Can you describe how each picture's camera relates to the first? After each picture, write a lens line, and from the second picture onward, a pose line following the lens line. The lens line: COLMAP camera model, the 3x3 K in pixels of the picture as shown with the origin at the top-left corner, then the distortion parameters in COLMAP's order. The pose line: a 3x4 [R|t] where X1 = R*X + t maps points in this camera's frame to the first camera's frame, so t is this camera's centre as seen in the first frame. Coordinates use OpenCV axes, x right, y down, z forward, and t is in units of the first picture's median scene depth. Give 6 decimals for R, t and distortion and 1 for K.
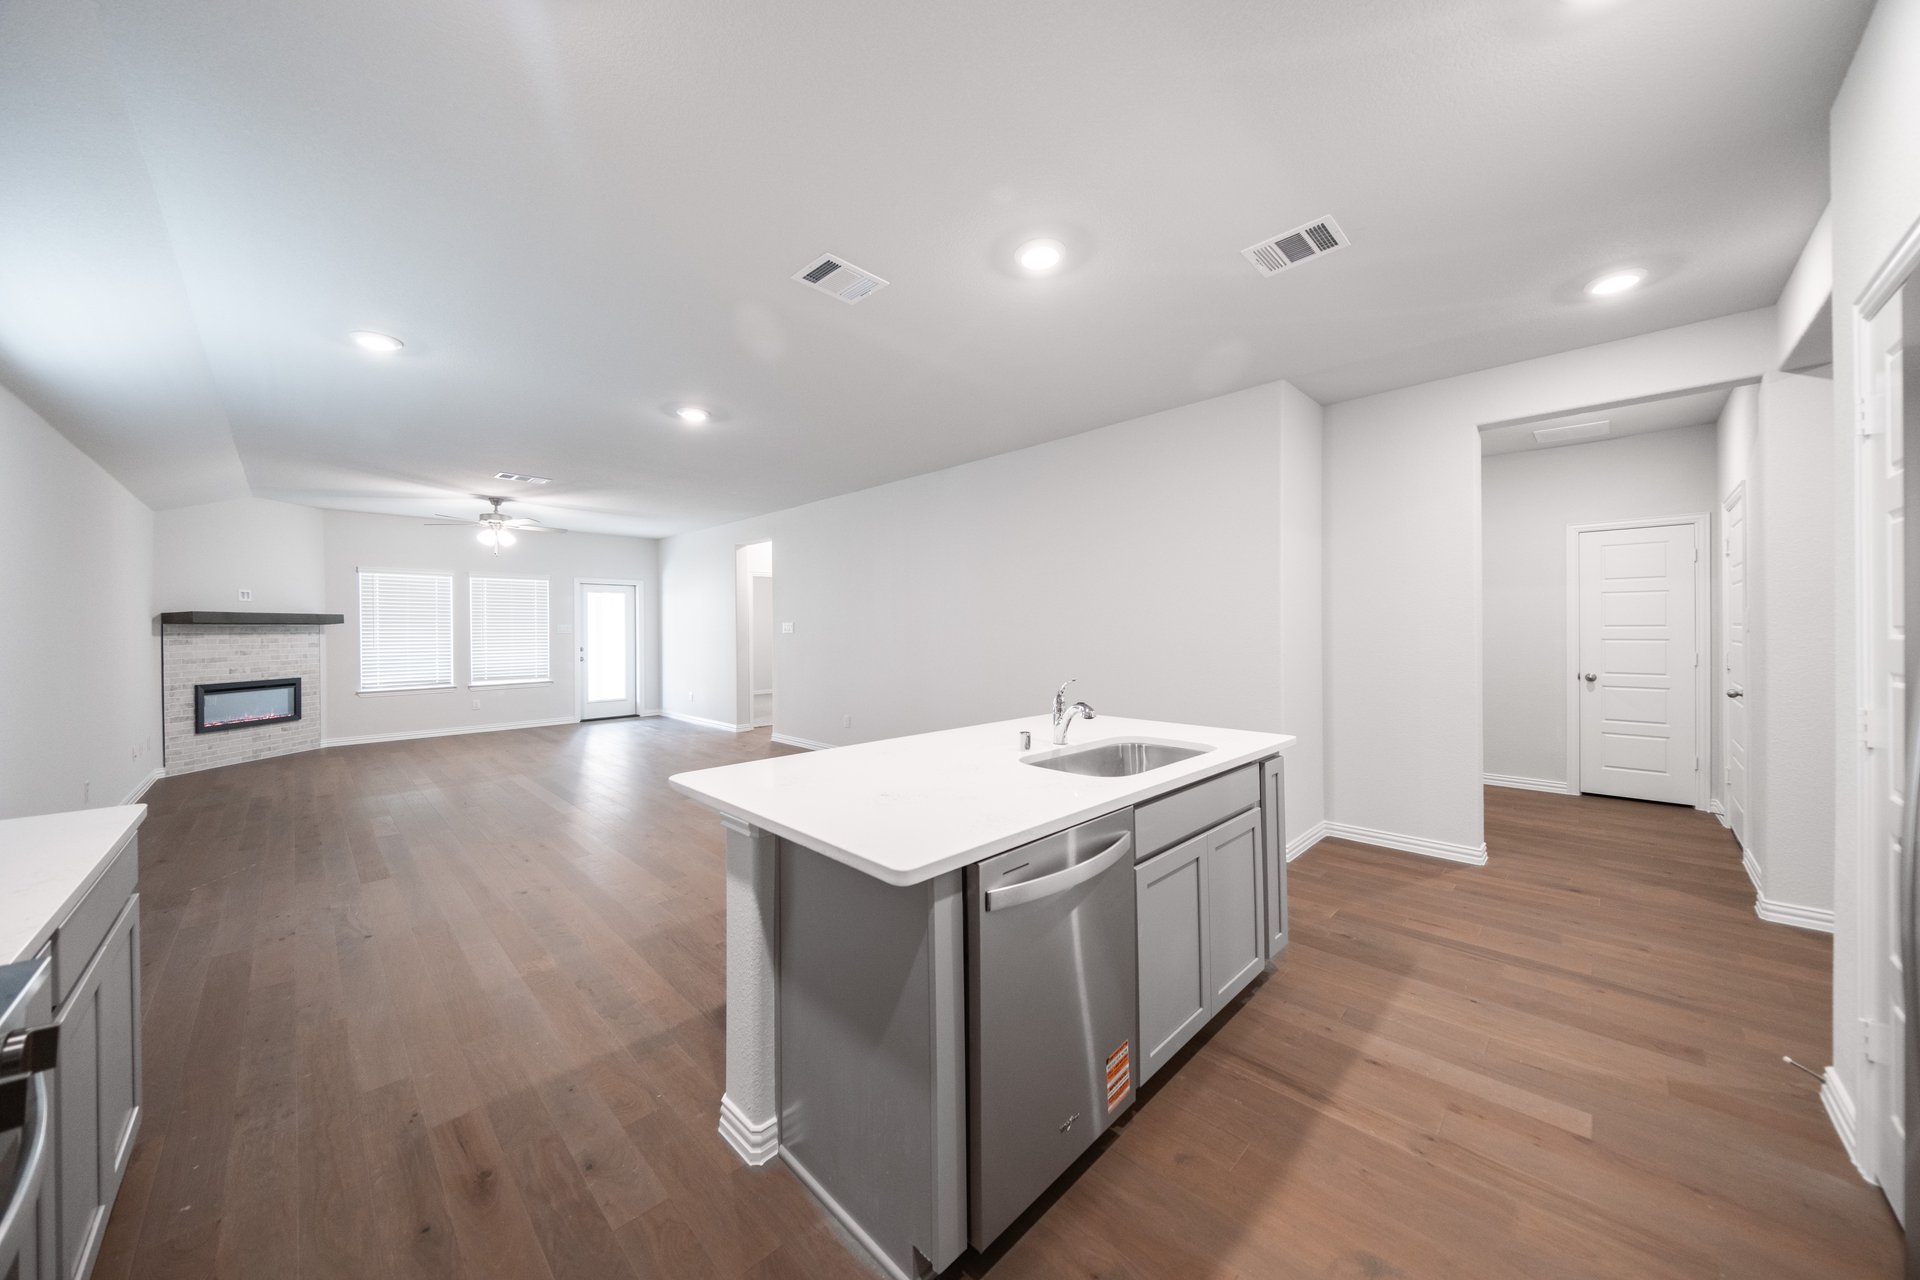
lens RADIAL K [[666.9, 0, 948.5], [0, 666.9, 630.7], [0, 0, 1]] dist [0.000238, -0.000158]
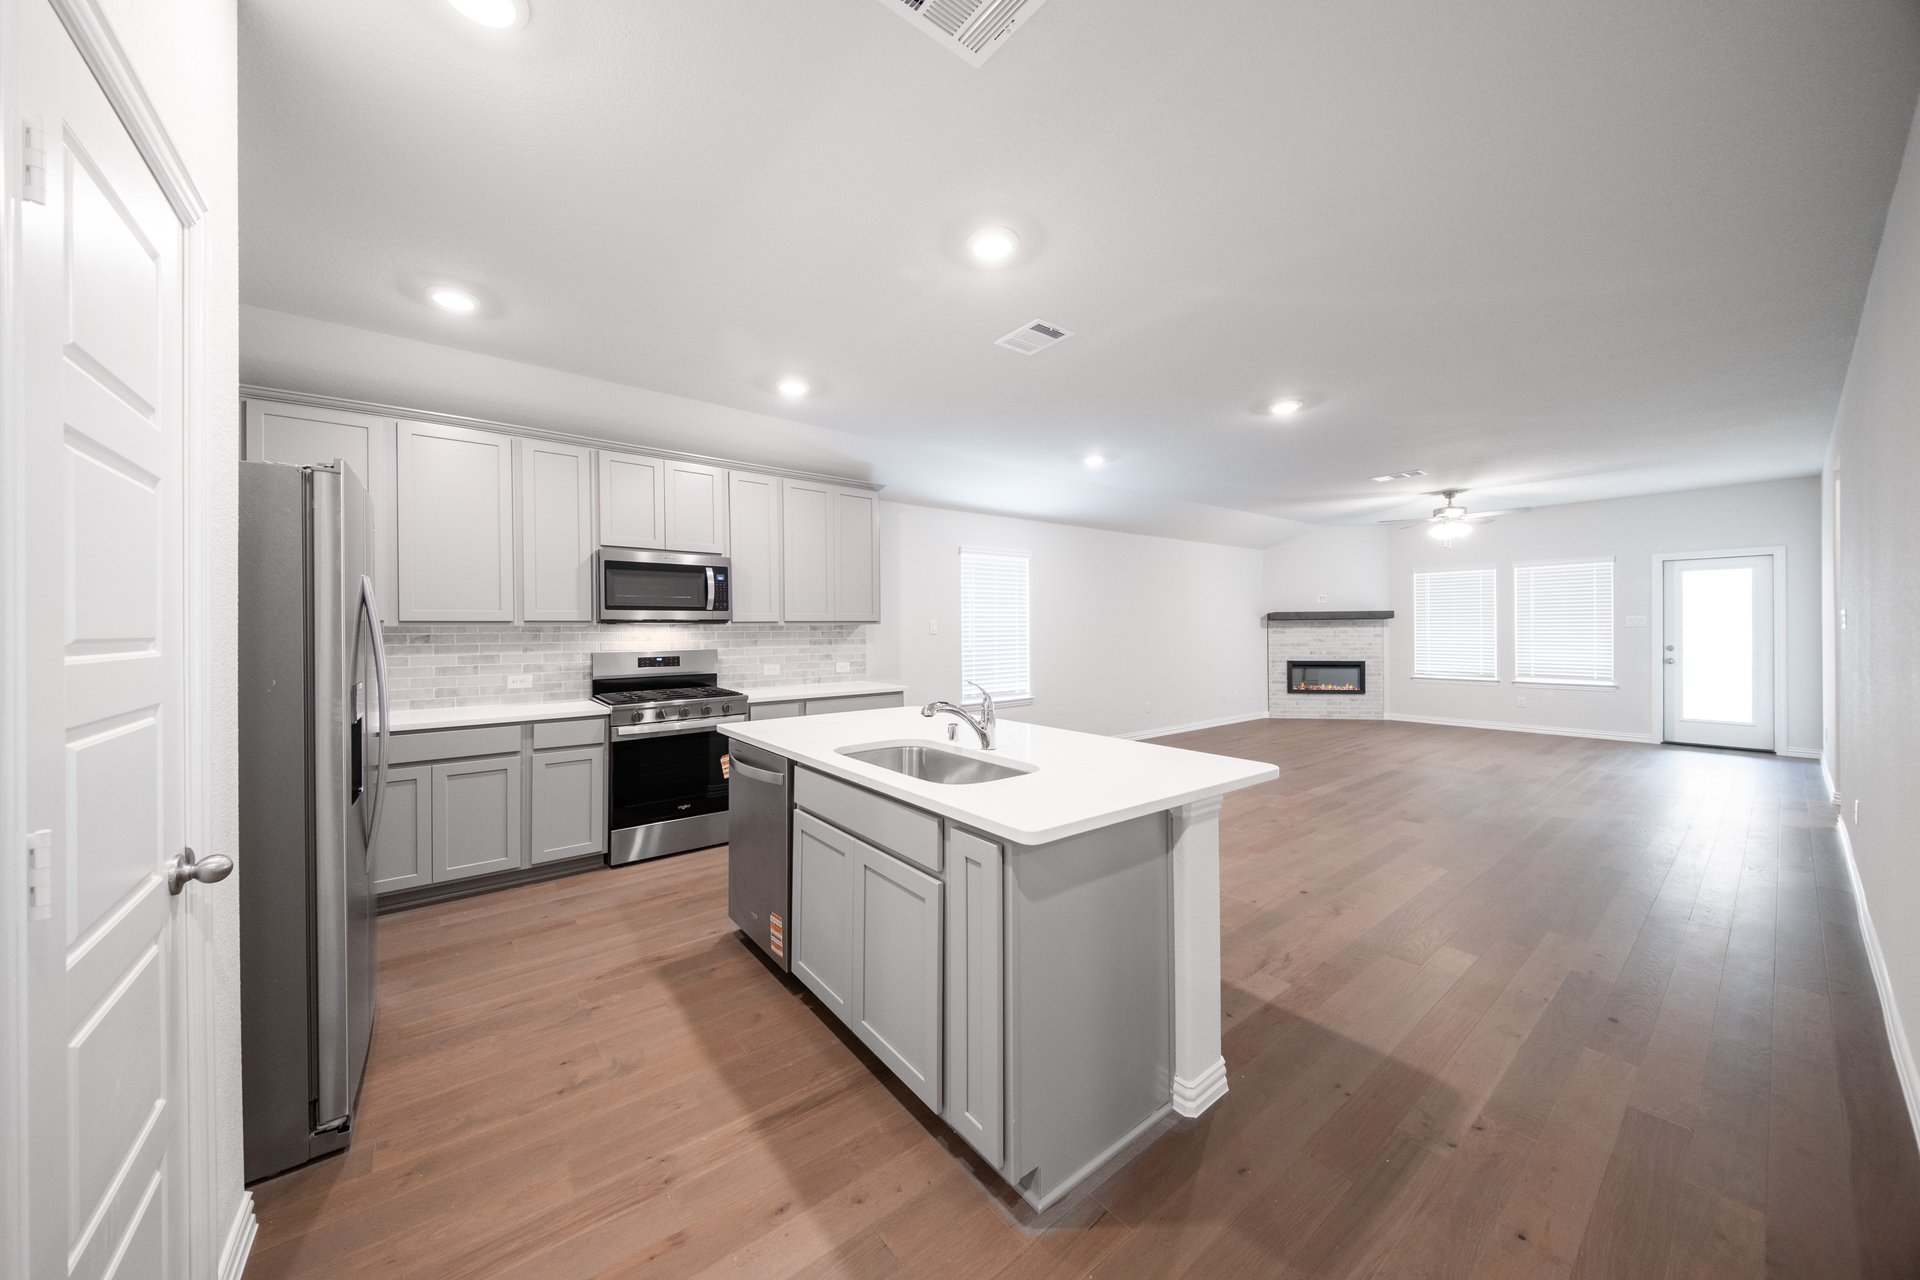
lens RADIAL K [[666.9, 0, 948.5], [0, 666.9, 630.7], [0, 0, 1]] dist [0.000238, -0.000158]
pose [[-0.122924, 0.008952, -0.992376, 0.415155], [0.002836, 0.999958, 0.008670, -0.000968], [0.992412, -0.001748, -0.122944, 0.393591]]
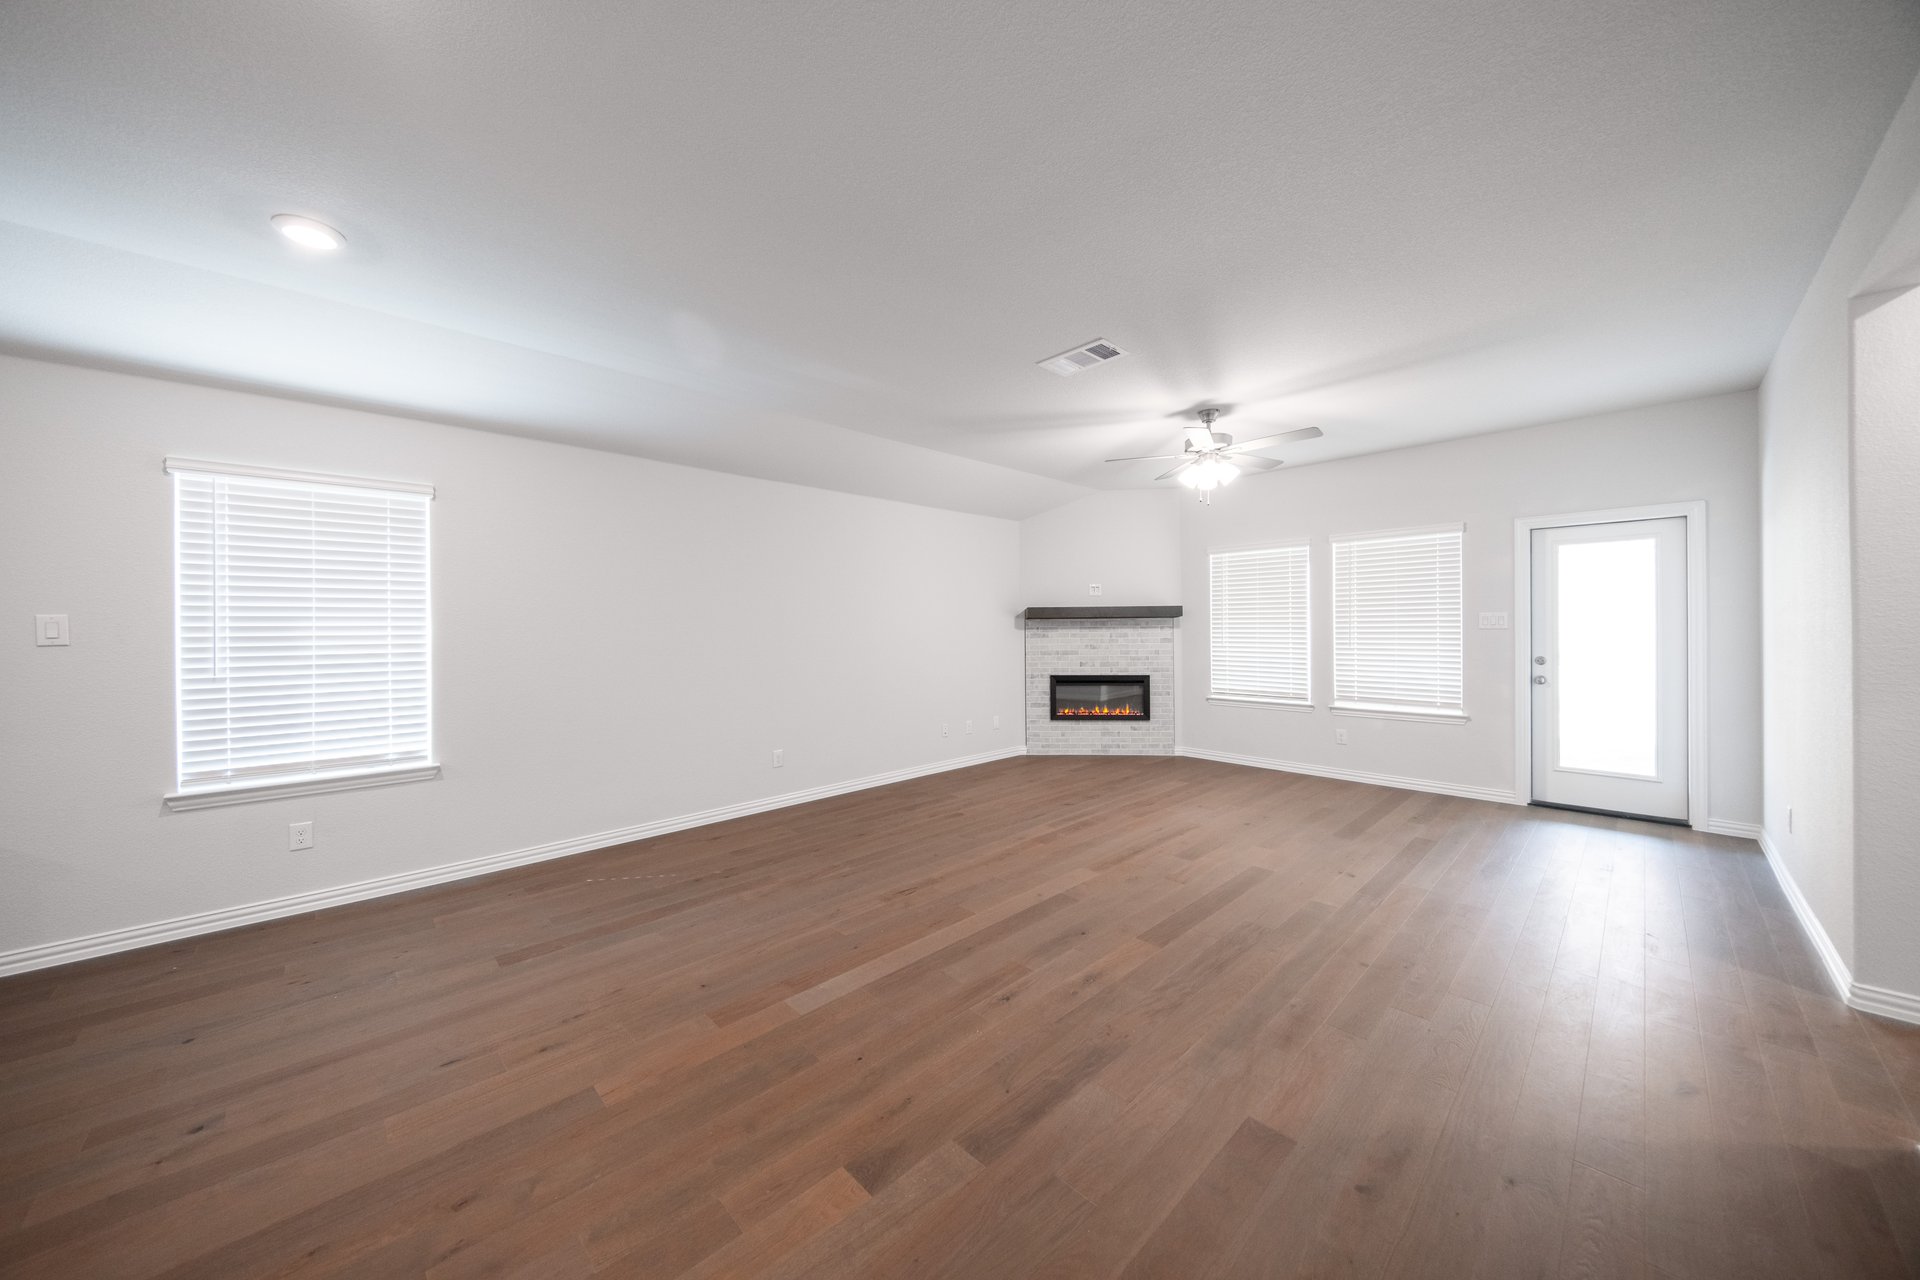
lens RADIAL K [[651.4, 0, 948.0], [0, 651.4, 630.7], [0, 0, 1]] dist [0.036885, -0.017452]
pose [[-0.034107, 0.010179, -0.999366, -0.058425], [0.004100, 0.999941, 0.010044, -0.001986], [0.999410, -0.003755, -0.034147, 0.801825]]
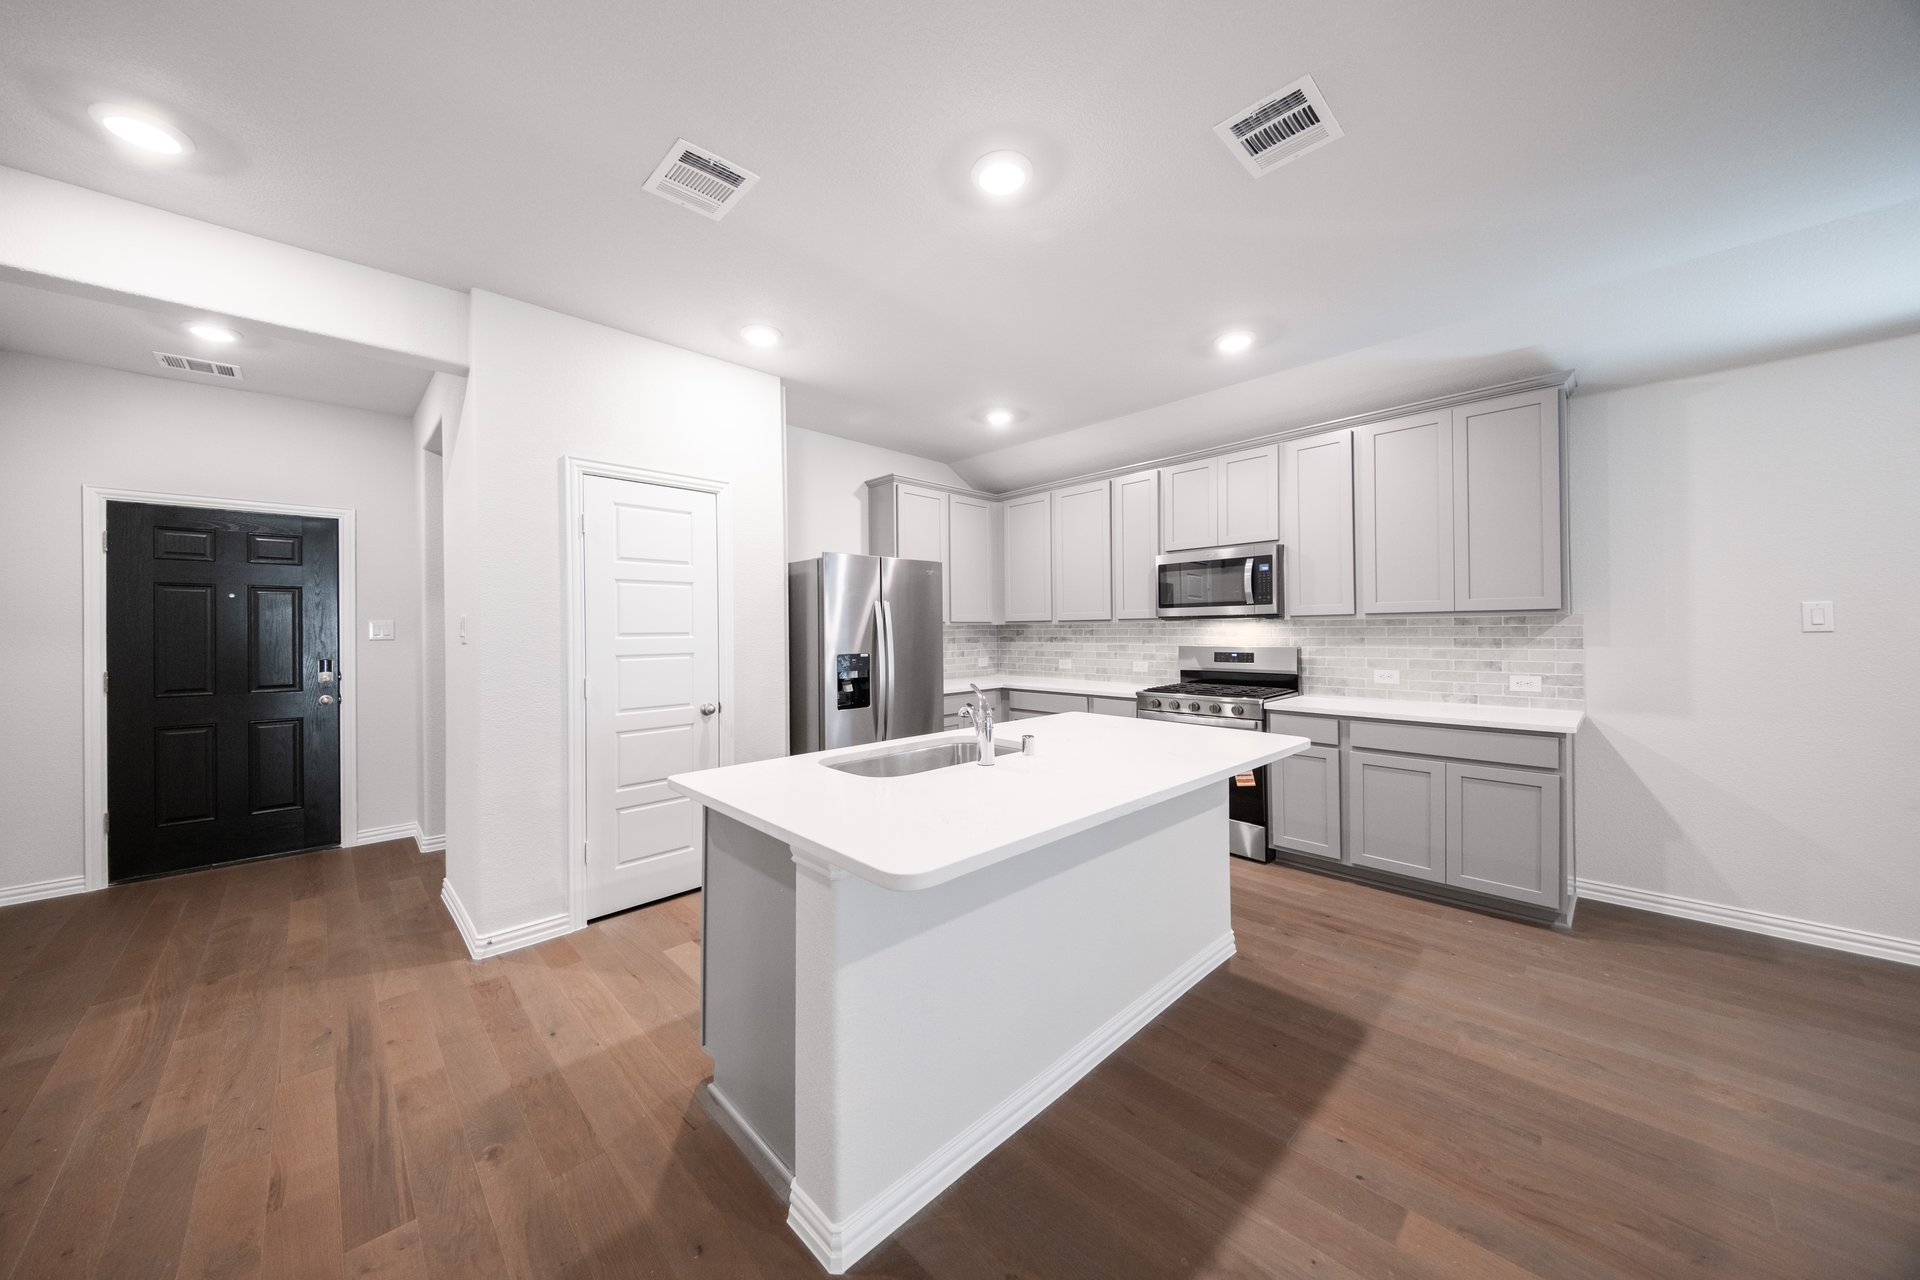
lens RADIAL K [[651.4, 0, 948.0], [0, 651.4, 630.7], [0, 0, 1]] dist [0.036885, -0.017452]
pose [[-0.999415, 0.010566, 0.032520, 0.068807], [0.010680, 0.999937, 0.003336, 0.003164], [-0.032483, 0.003681, -0.999466, 0.674537]]
